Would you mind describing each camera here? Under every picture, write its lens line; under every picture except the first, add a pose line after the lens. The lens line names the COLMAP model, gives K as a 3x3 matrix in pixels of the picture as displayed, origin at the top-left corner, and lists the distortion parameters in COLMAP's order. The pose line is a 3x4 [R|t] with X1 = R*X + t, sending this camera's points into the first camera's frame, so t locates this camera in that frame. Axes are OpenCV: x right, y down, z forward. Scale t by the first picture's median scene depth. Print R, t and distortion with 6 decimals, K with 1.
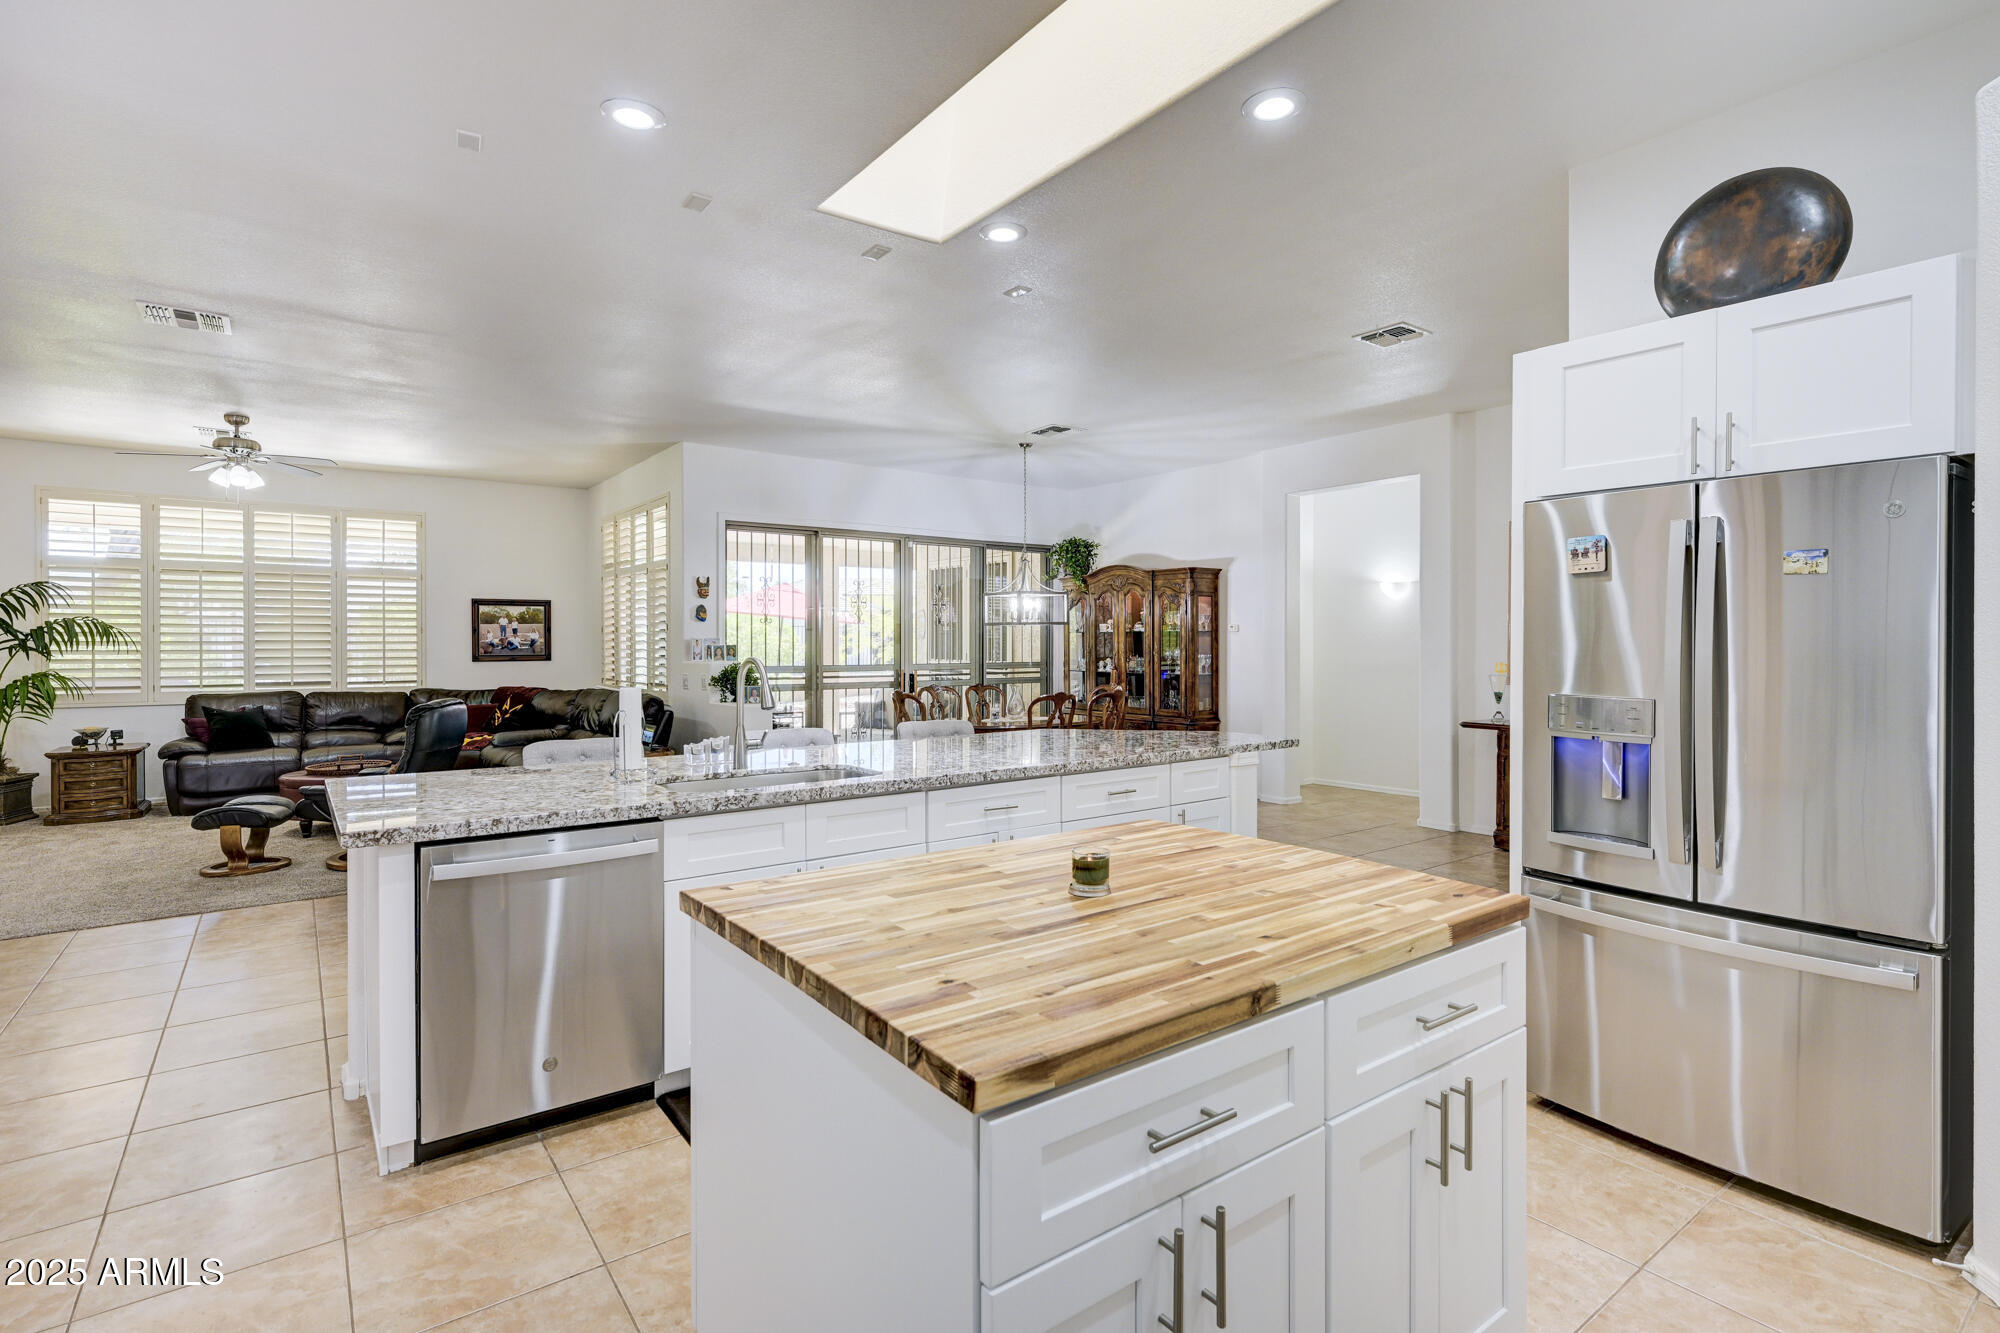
lens RADIAL K [[956.2, 0, 1017.5], [0, 956.2, 649.3], [0, 0, 1]] dist [0.001876, 0.000078]
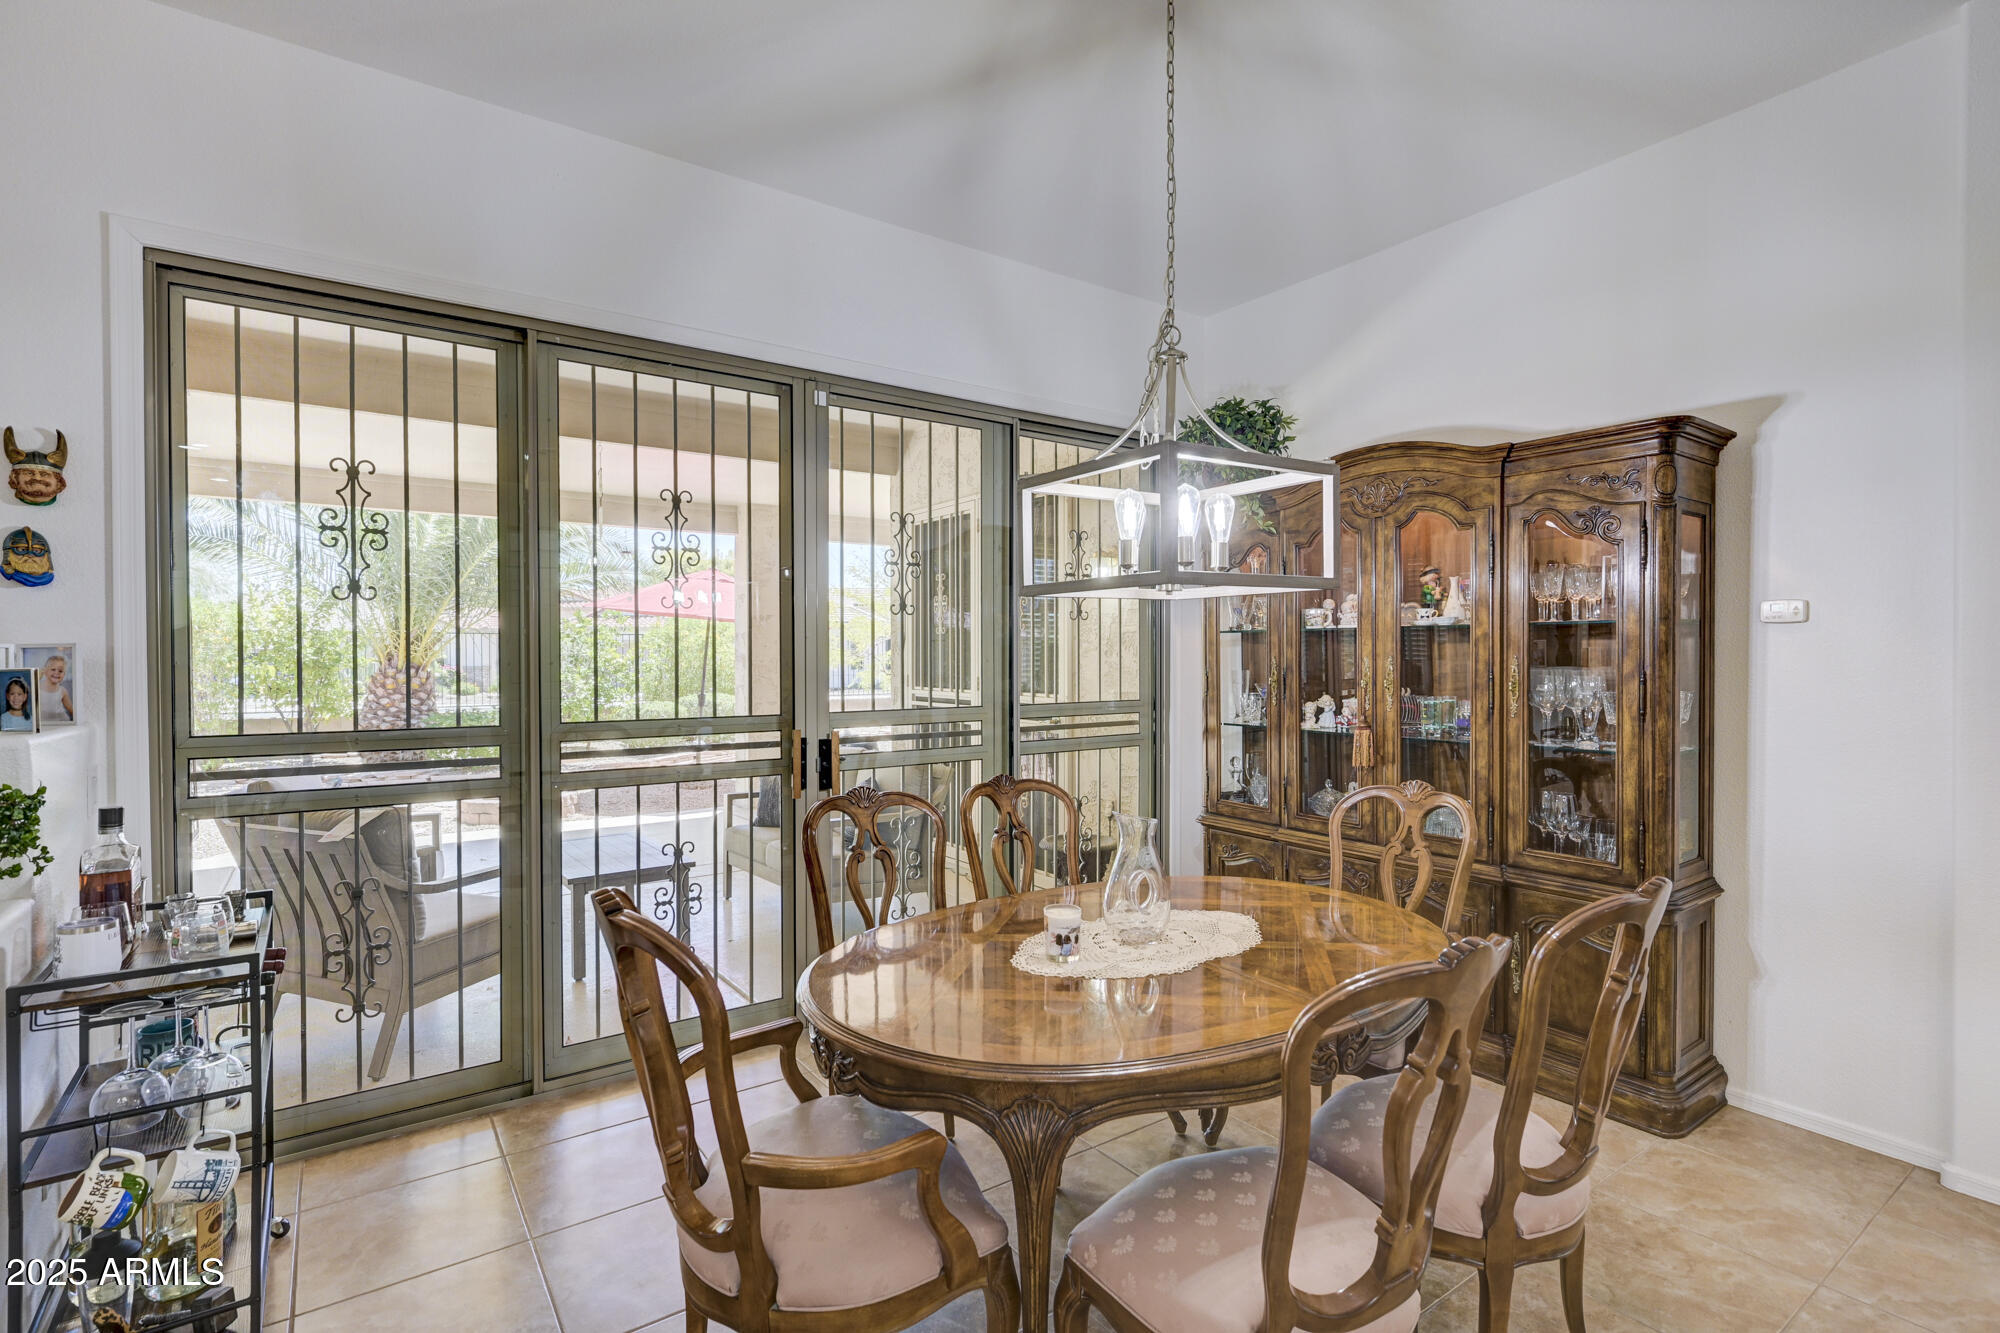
lens RADIAL K [[956.2, 0, 1002.7], [0, 956.2, 666.2], [0, 0, 1]] dist [0.001876, 0.000078]
pose [[0.999098, -0.000608, -0.042460, -0.023652], [0.000671, 0.999999, 0.001463, -0.003846], [0.042459, -0.001490, 0.999097, 0.627365]]
